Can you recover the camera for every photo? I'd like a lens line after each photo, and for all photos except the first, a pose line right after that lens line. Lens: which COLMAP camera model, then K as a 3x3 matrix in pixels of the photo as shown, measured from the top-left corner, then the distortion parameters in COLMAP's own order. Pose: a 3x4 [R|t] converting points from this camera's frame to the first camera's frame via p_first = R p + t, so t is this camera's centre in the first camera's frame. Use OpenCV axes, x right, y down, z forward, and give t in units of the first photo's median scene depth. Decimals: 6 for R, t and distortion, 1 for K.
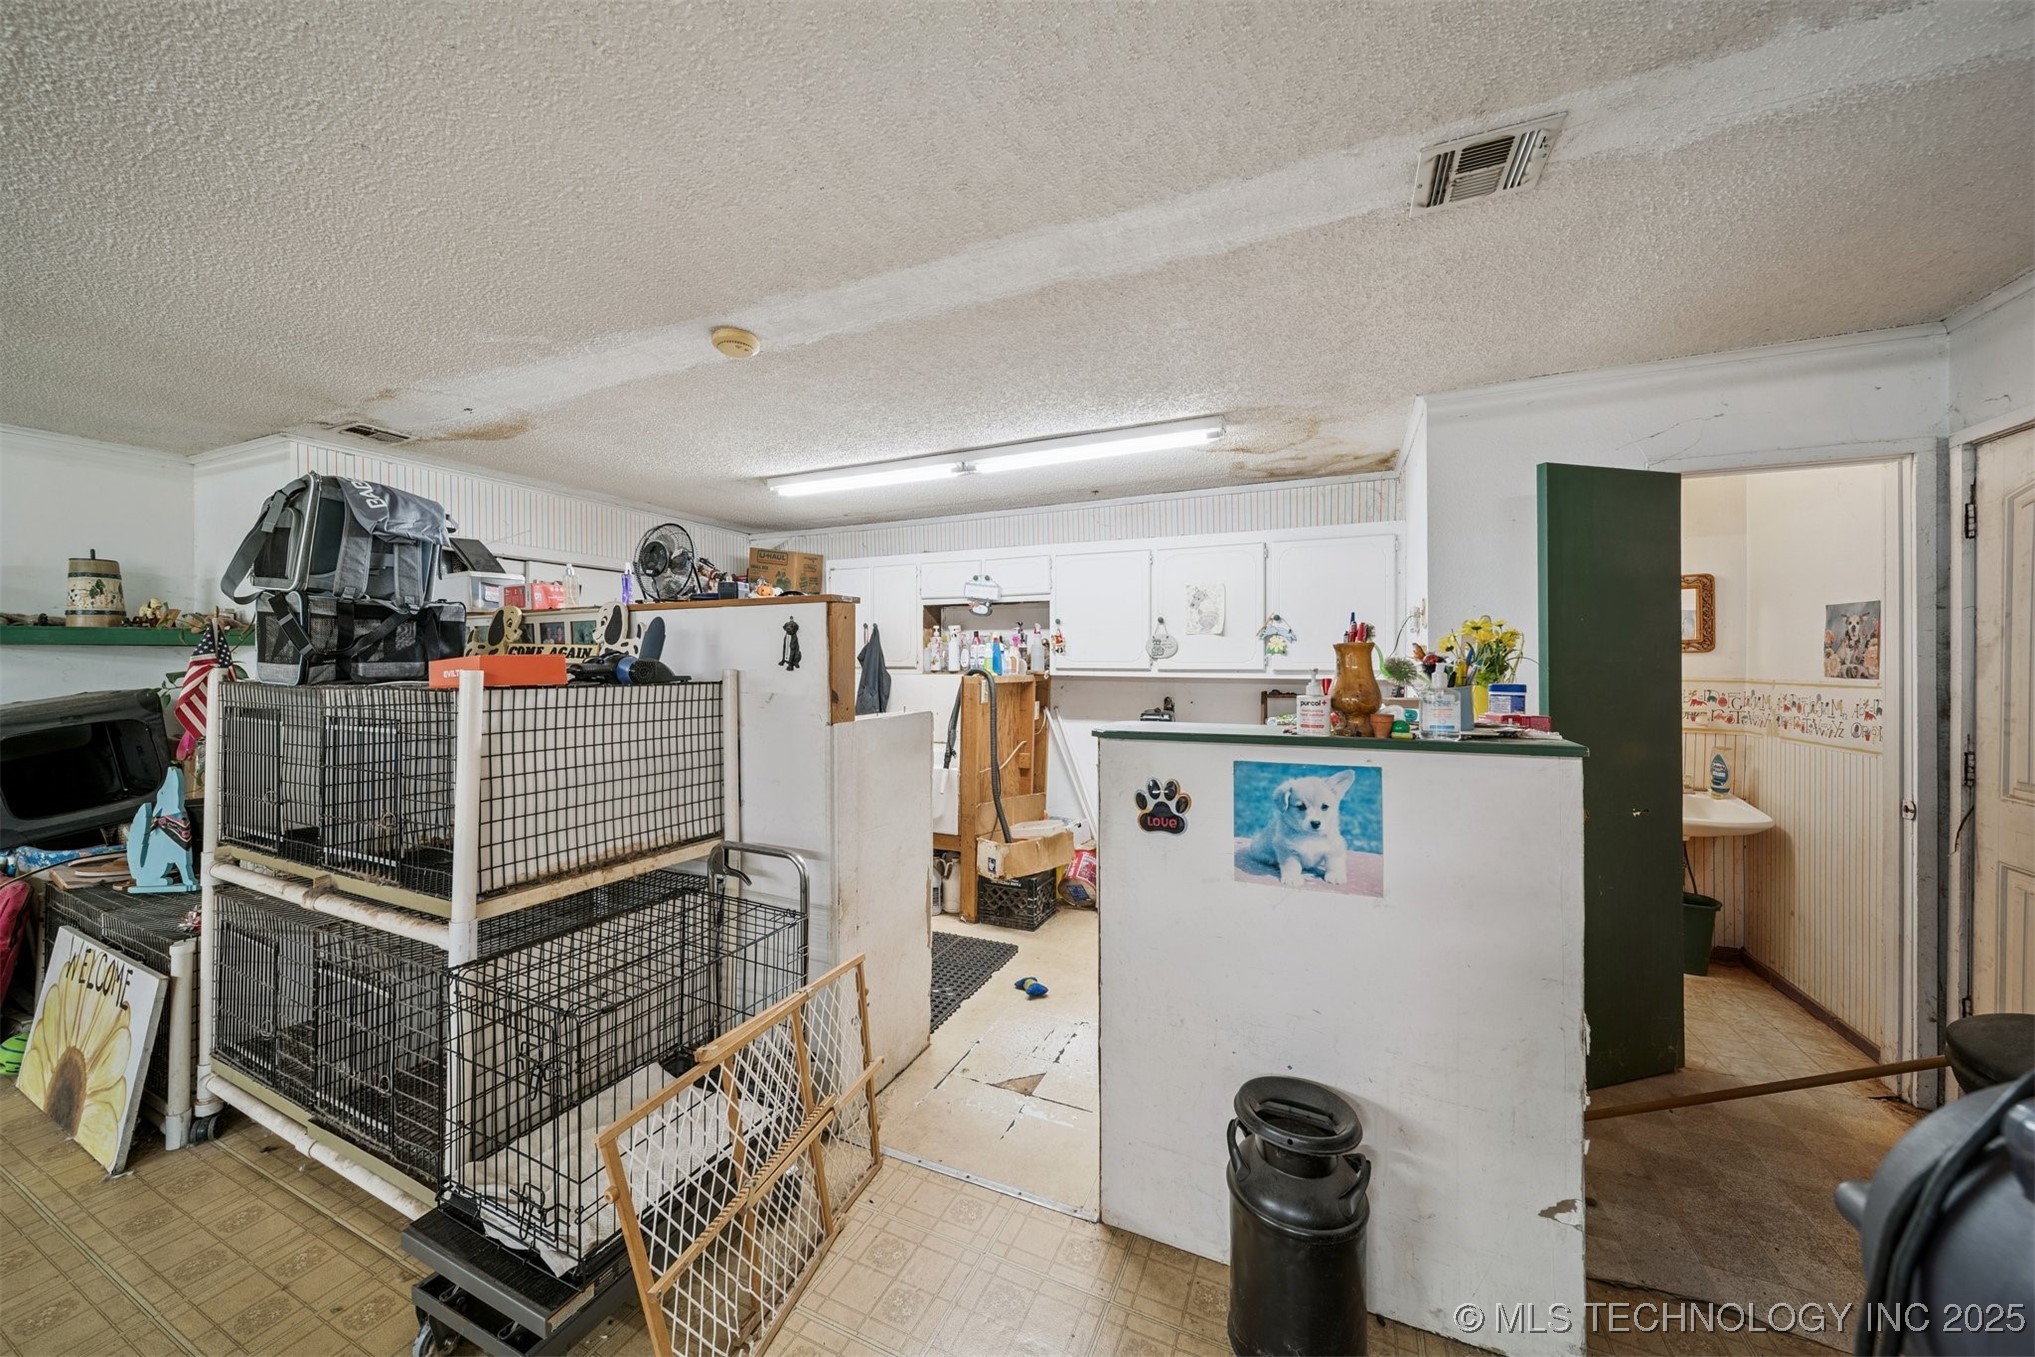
lens RADIAL K [[698.1, 0, 1012.1], [0, 698.1, 663.9], [0, 0, 1]] dist [0.001946, 0.000026]
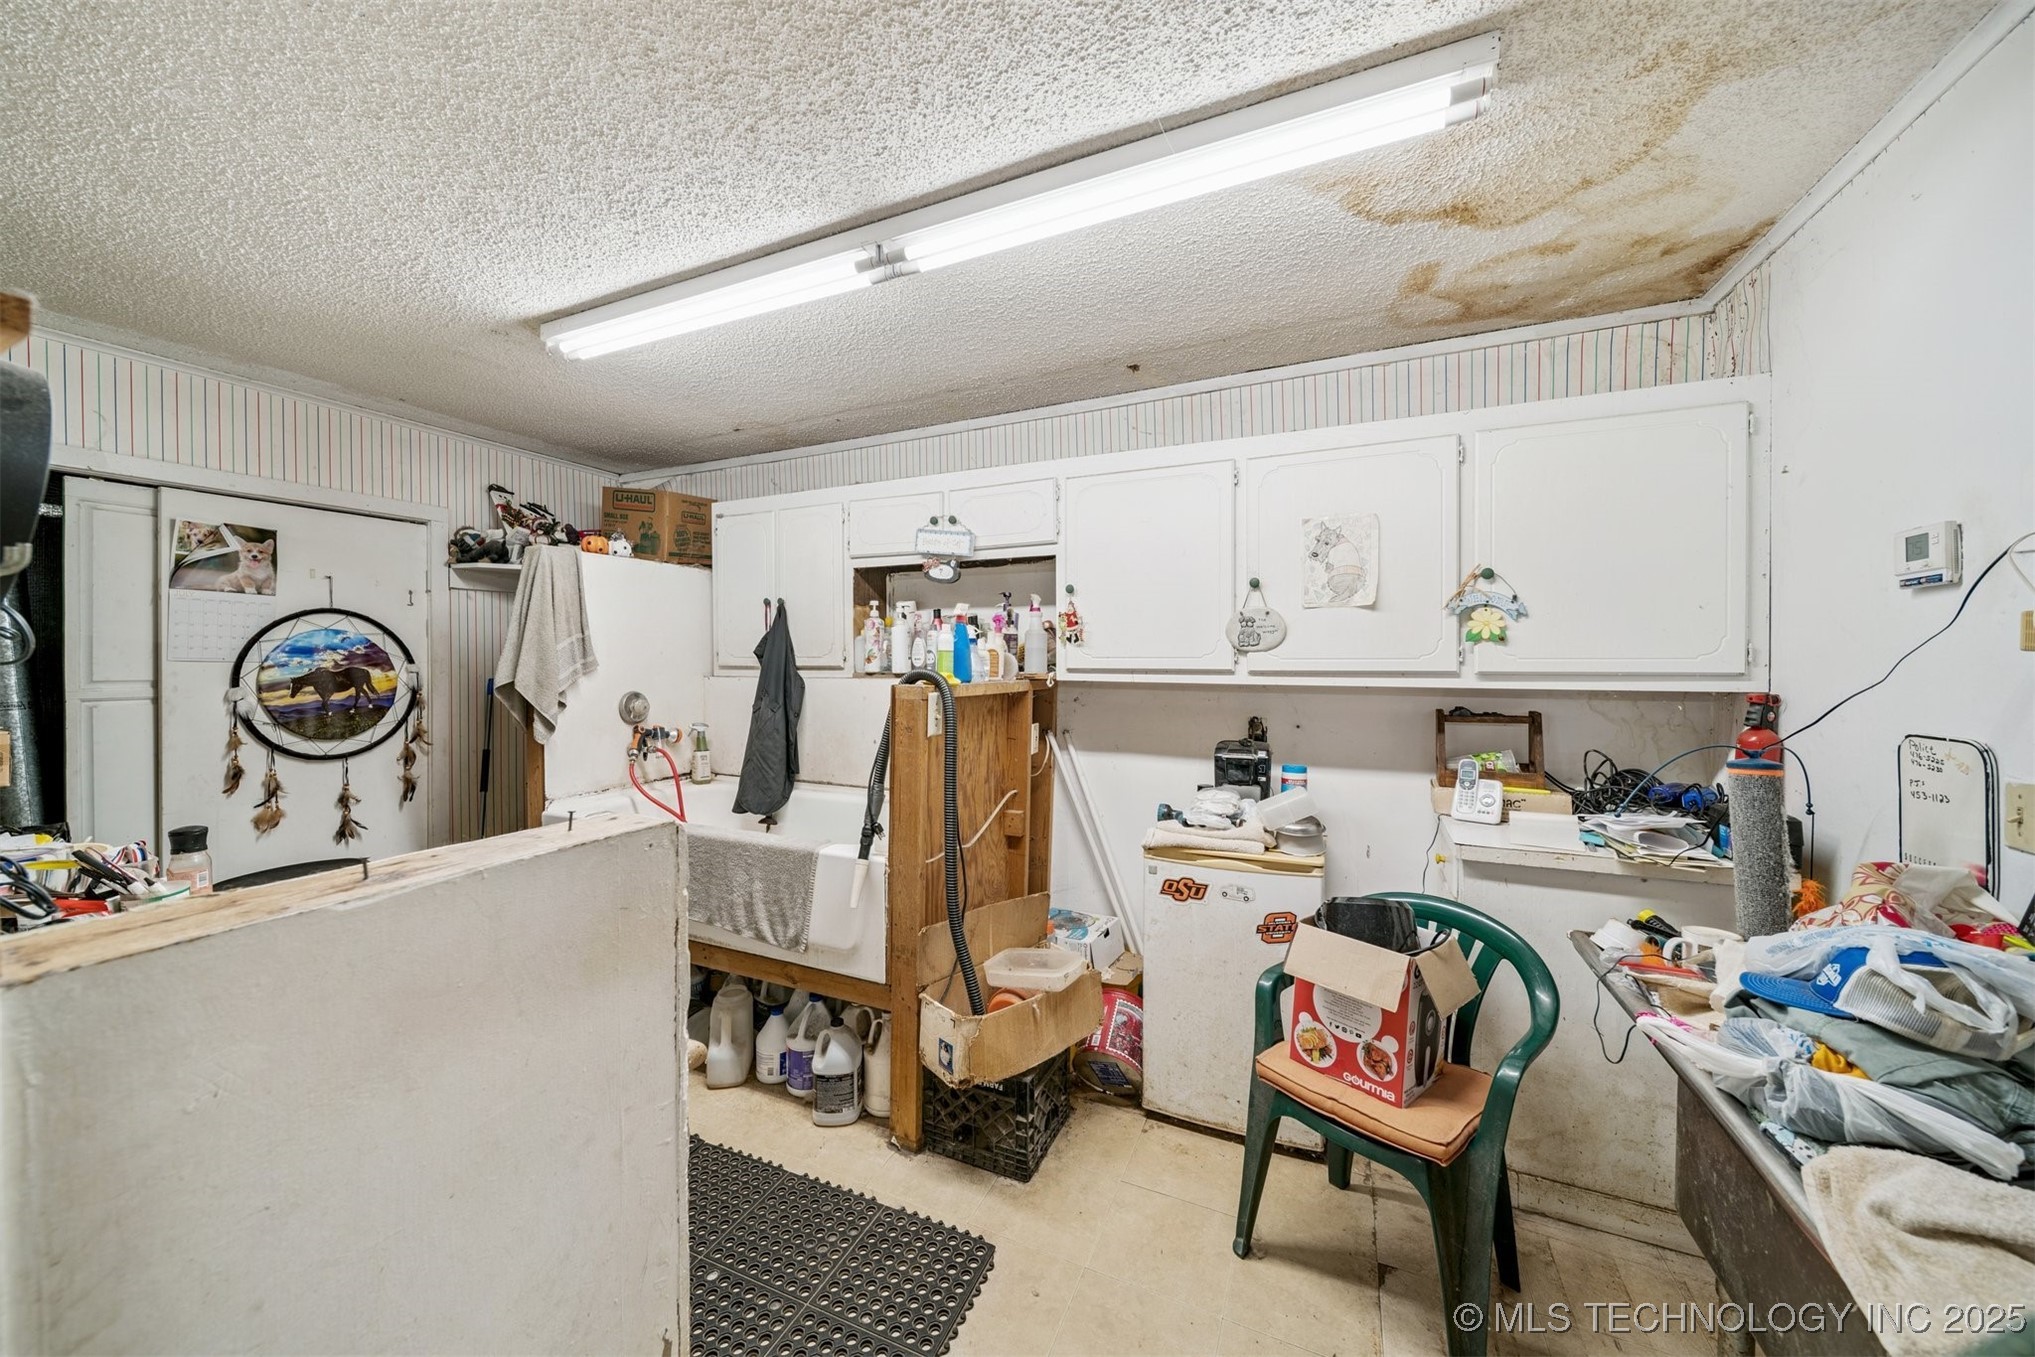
lens RADIAL K [[698.1, 0, 1014.0], [0, 698.1, 665.7], [0, 0, 1]] dist [0.001946, 0.000026]
pose [[0.999998, -0.002151, -0.000498, 0.020011], [0.002155, 0.999965, 0.008090, -0.001559], [0.000480, -0.008092, 0.999967, 0.442371]]
